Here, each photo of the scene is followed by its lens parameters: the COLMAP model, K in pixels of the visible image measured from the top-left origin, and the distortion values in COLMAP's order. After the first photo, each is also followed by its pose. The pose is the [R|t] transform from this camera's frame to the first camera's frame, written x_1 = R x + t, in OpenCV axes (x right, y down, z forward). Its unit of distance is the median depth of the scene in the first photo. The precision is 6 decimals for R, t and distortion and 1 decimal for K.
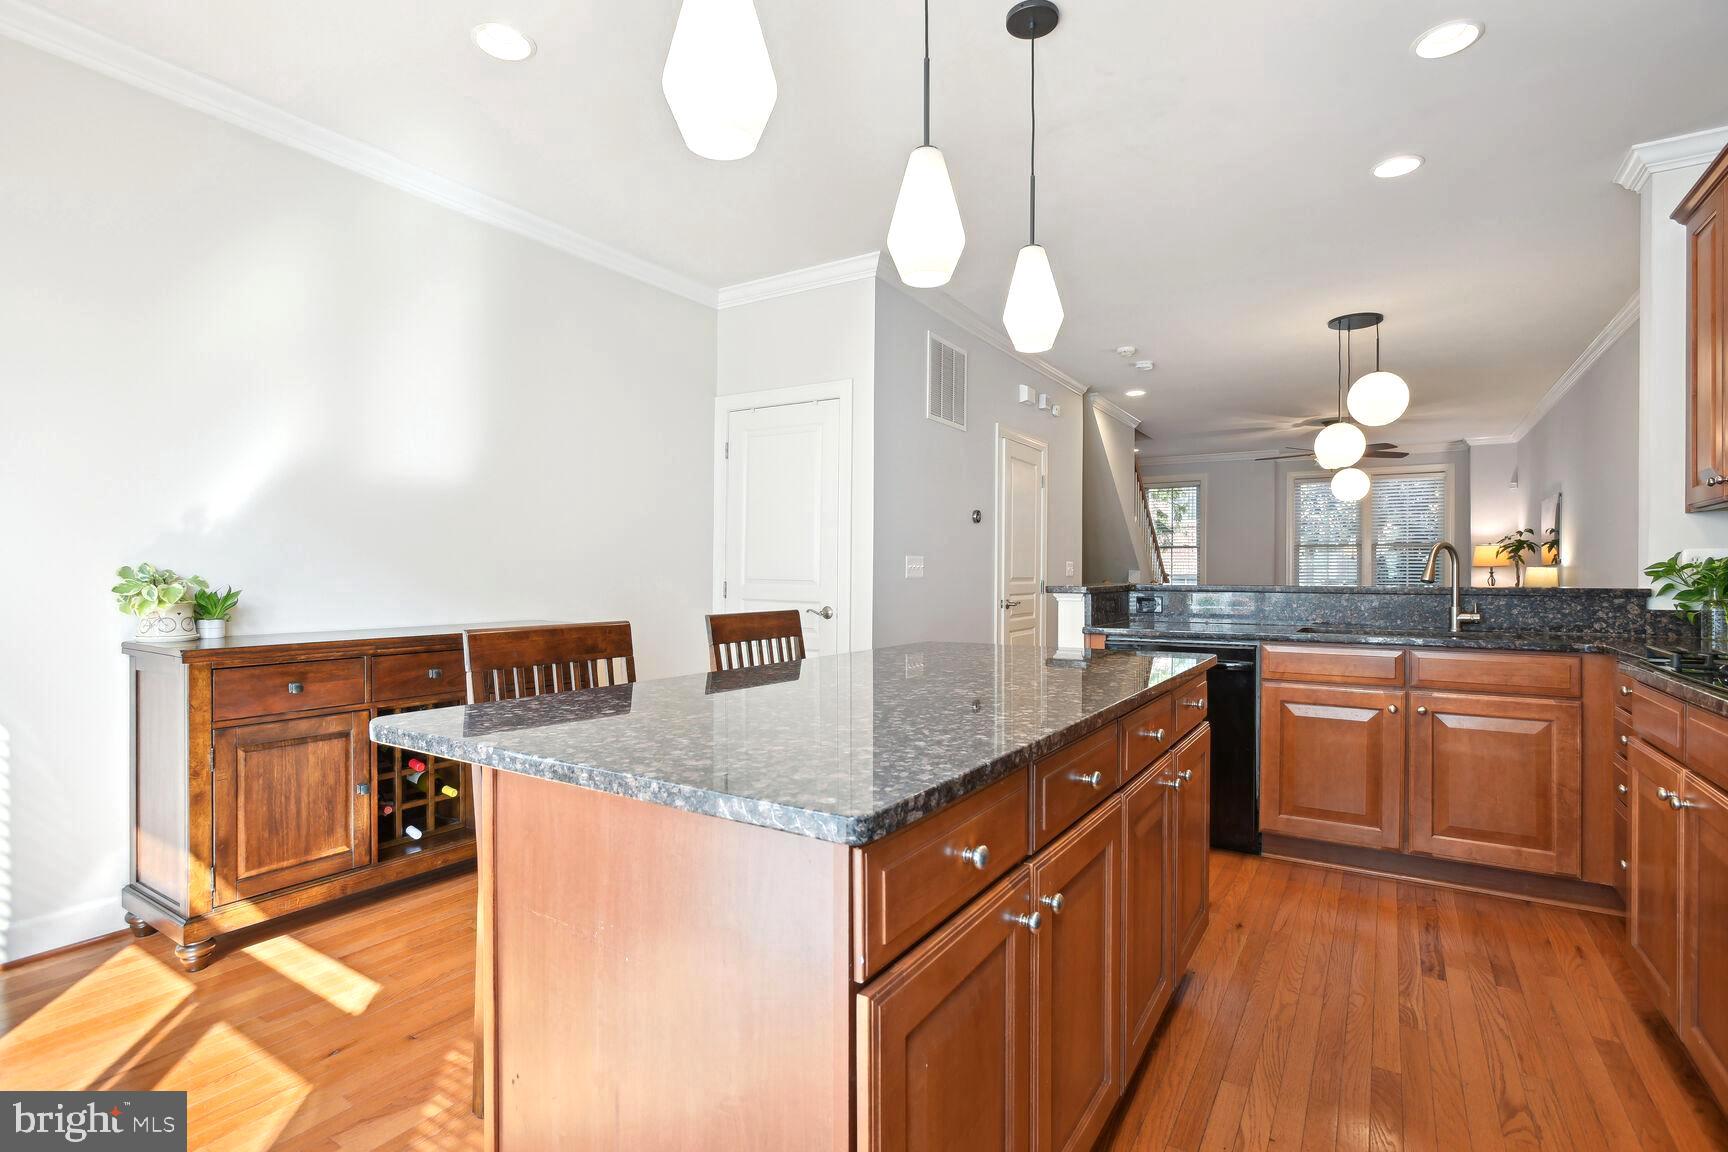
lens RADIAL K [[840.1, 0, 864.0], [0, 840.1, 576.0], [0, 0, 1]] dist [-0.003770, -0.000395]
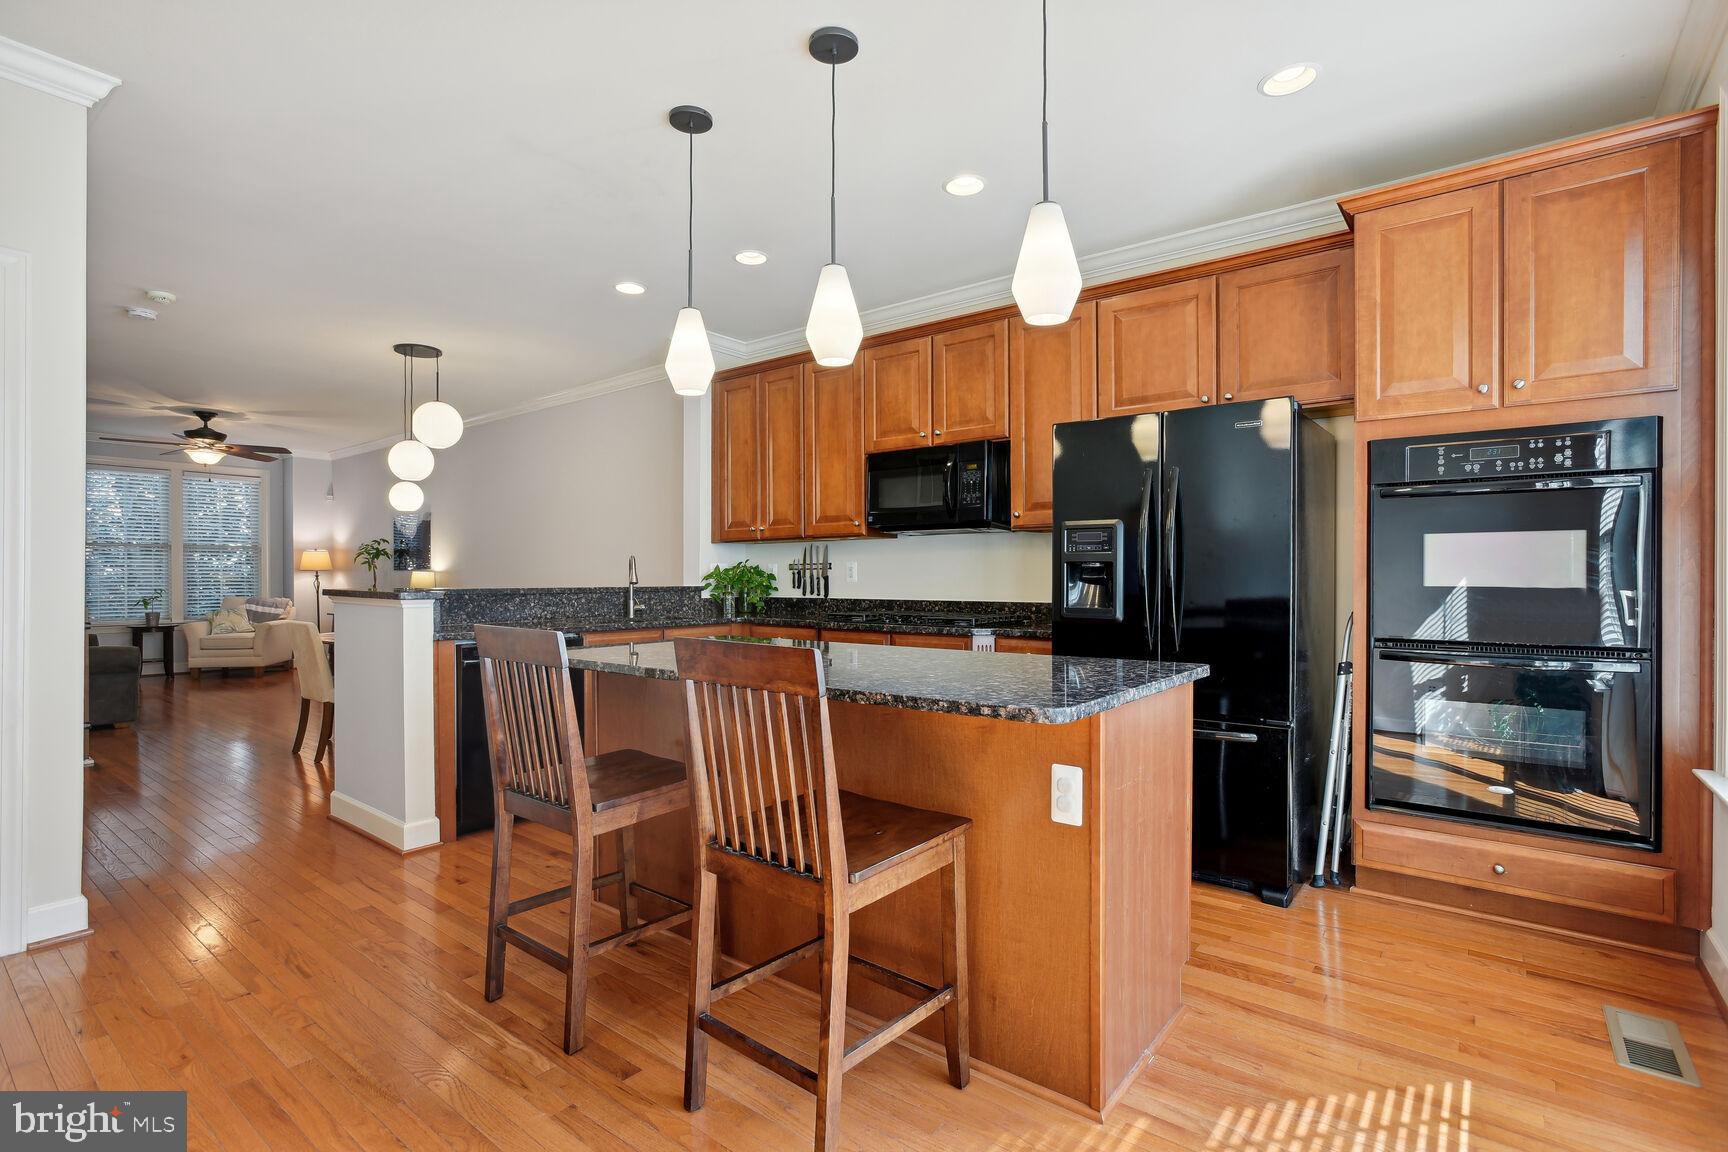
lens RADIAL K [[840.1, 0, 864.0], [0, 840.1, 576.0], [0, 0, 1]] dist [-0.003770, -0.000395]
pose [[0.109937, -0.000796, 0.993938, -0.459270], [0.005299, 0.999986, 0.000215, -0.001695], [-0.993924, 0.005244, 0.109940, 0.305135]]
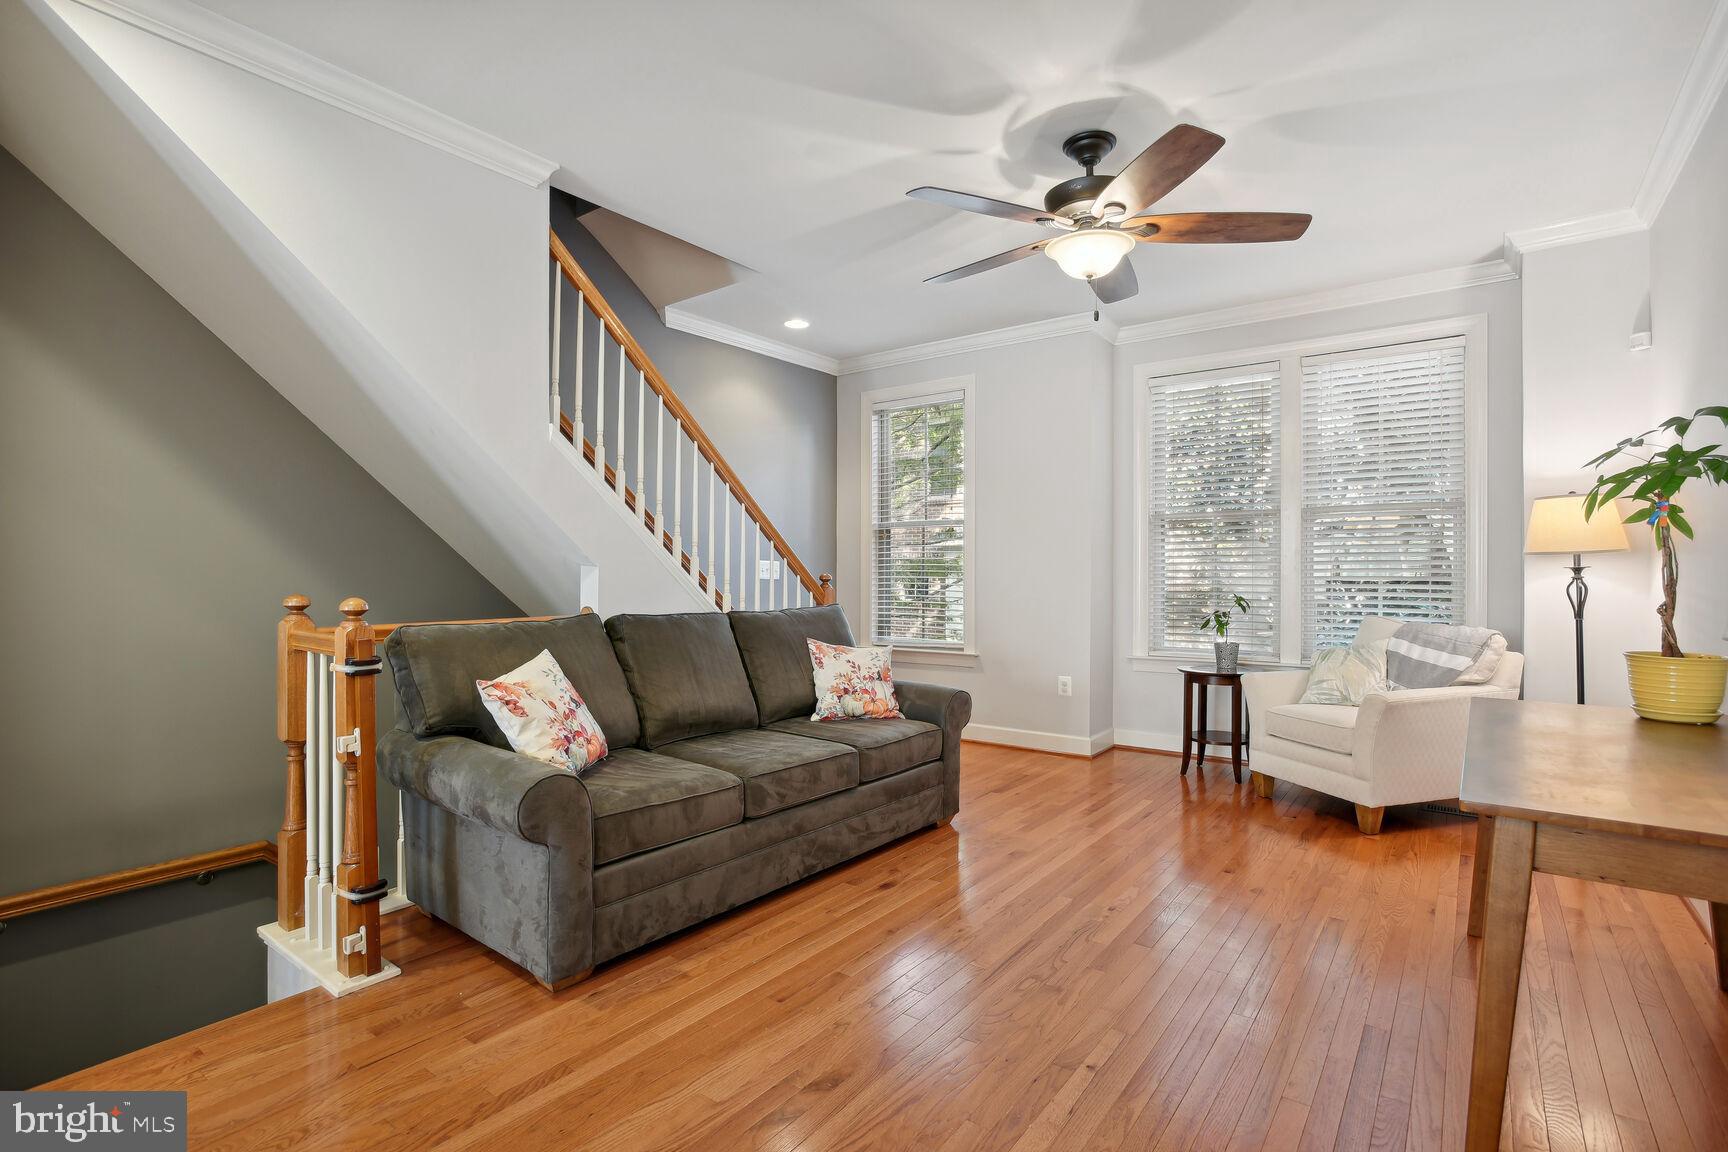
lens RADIAL K [[824.6, 0, 857.6], [0, 824.6, 567.1], [0, 0, 1]] dist [-0.009560, -0.000174]
pose [[0.995538, -0.002053, -0.094339, 0.817842], [0.000915, 0.999926, -0.012099, -0.002278], [0.094357, 0.011959, 0.995467, 1.072955]]
